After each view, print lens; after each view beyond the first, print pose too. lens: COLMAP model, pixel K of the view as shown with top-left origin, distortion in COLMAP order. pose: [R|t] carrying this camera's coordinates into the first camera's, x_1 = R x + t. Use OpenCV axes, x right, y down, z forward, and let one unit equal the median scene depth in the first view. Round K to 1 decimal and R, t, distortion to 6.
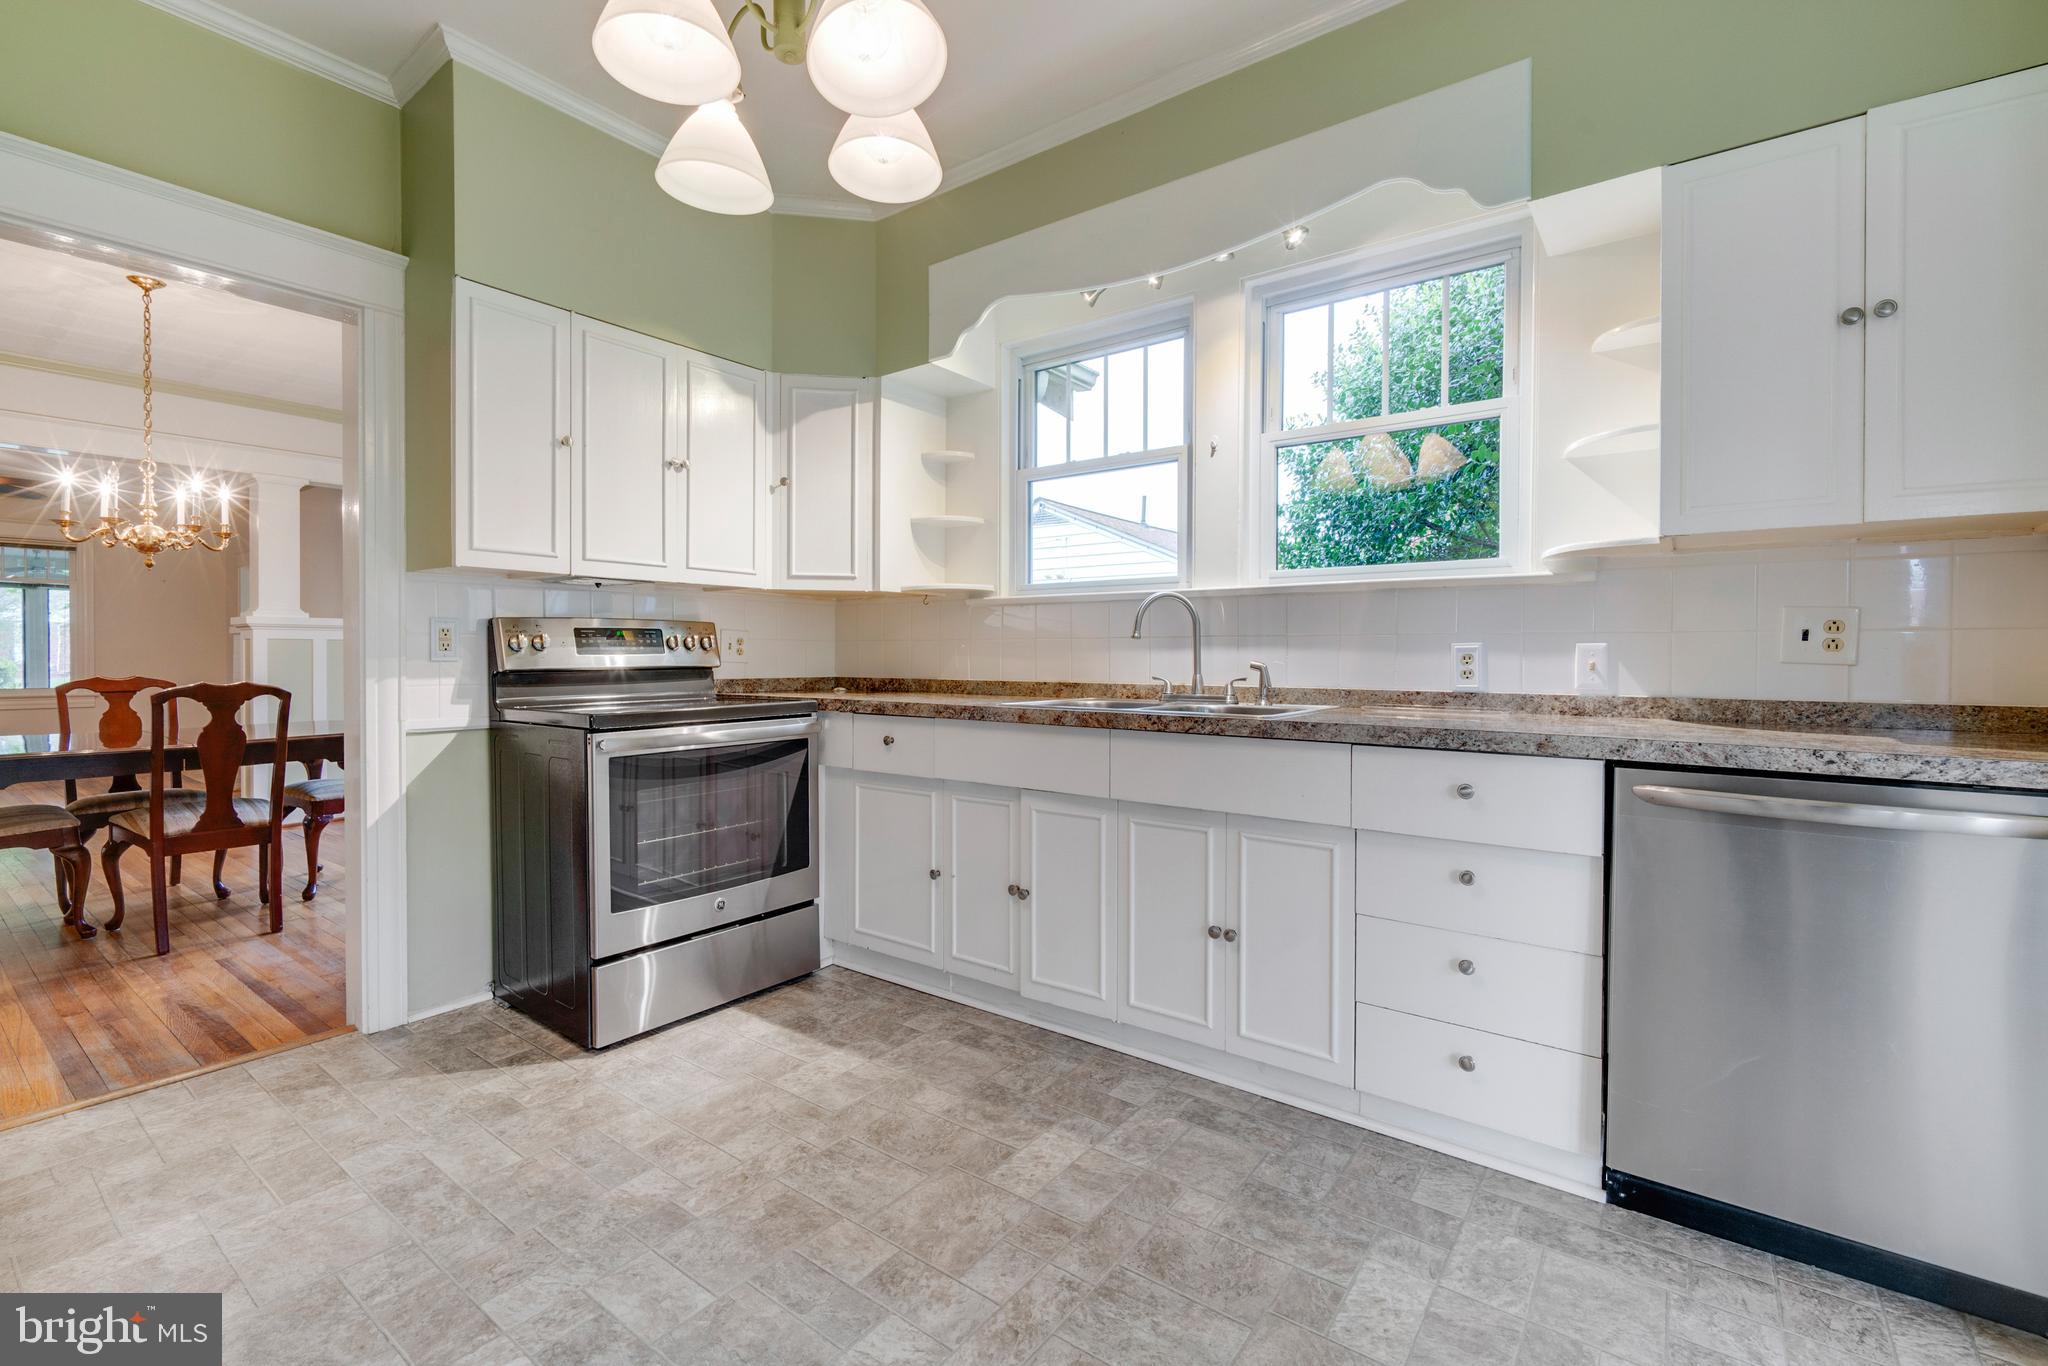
lens RADIAL K [[876.1, 0, 1002.1], [0, 876.1, 671.4], [0, 0, 1]] dist [-0.000816, -0.000221]
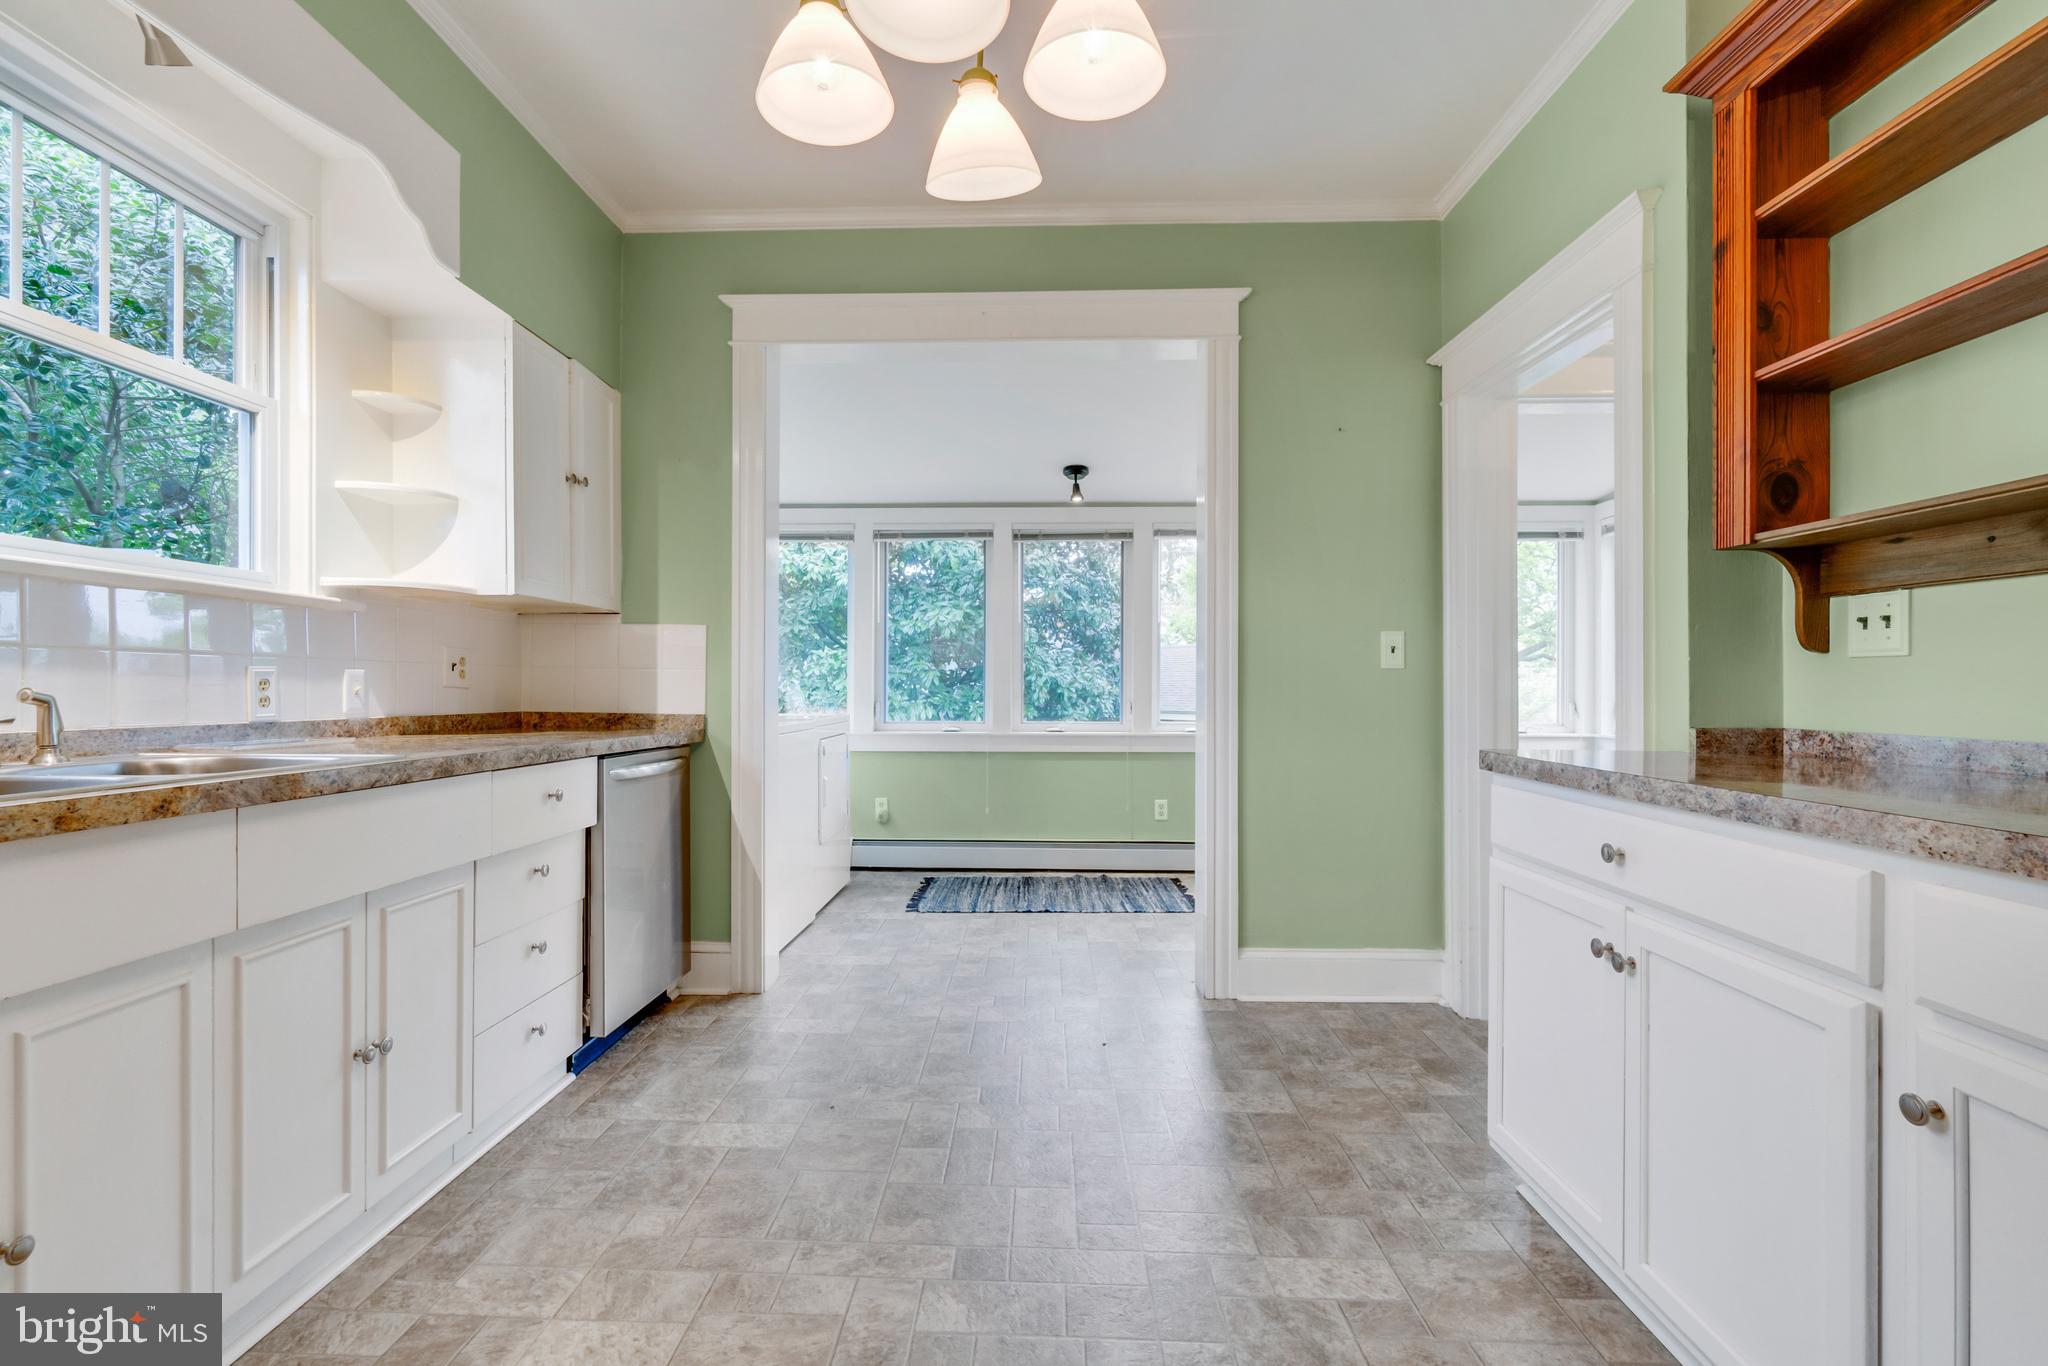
lens RADIAL K [[876.1, 0, 1010.8], [0, 876.1, 683.3], [0, 0, 1]] dist [-0.000816, -0.000221]
pose [[-0.568643, -0.000787, 0.822584, -0.720777], [0.007531, 0.999953, 0.006162, -0.017265], [-0.822550, 0.009699, -0.568610, 1.040416]]
